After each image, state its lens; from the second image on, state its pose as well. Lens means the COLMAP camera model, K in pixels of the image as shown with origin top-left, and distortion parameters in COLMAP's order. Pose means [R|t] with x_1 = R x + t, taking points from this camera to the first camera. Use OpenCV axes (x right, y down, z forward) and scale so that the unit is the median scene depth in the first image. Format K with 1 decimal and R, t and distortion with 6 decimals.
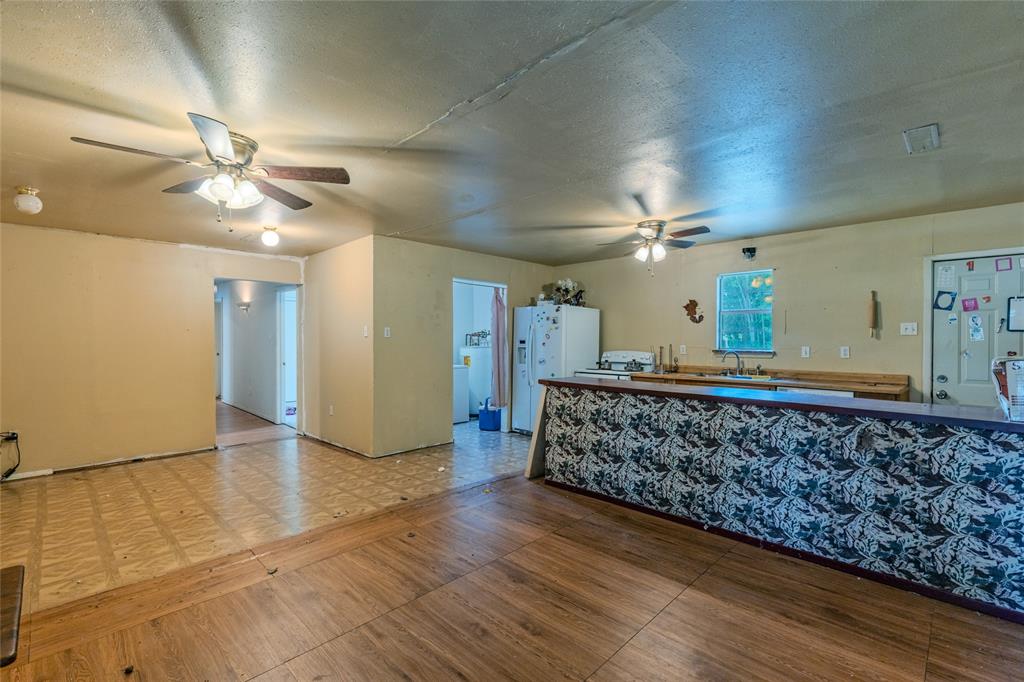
lens RADIAL K [[460.3, 0, 520.4], [0, 460.3, 339.6], [0, 0, 1]] dist [0.010943, -0.000424]
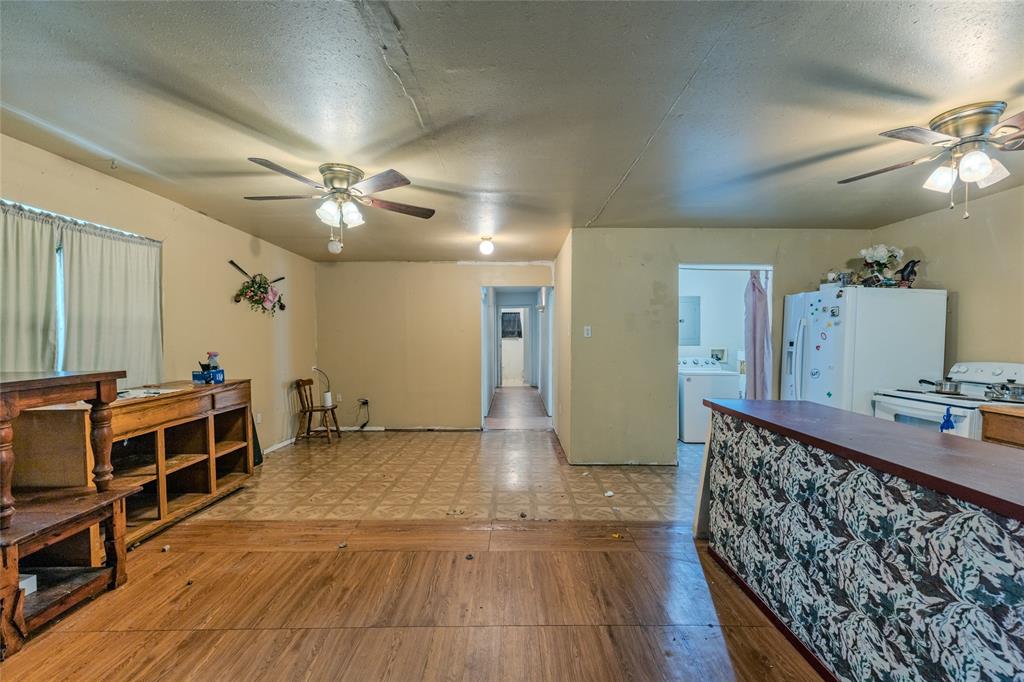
lens RADIAL K [[460.3, 0, 513.6], [0, 460.3, 342.4], [0, 0, 1]] dist [0.010943, -0.000424]
pose [[0.701502, 0.010980, -0.712583, 0.269012], [-0.004764, 0.999931, 0.010718, -0.003620], [0.712652, -0.004124, 0.701506, 0.250839]]
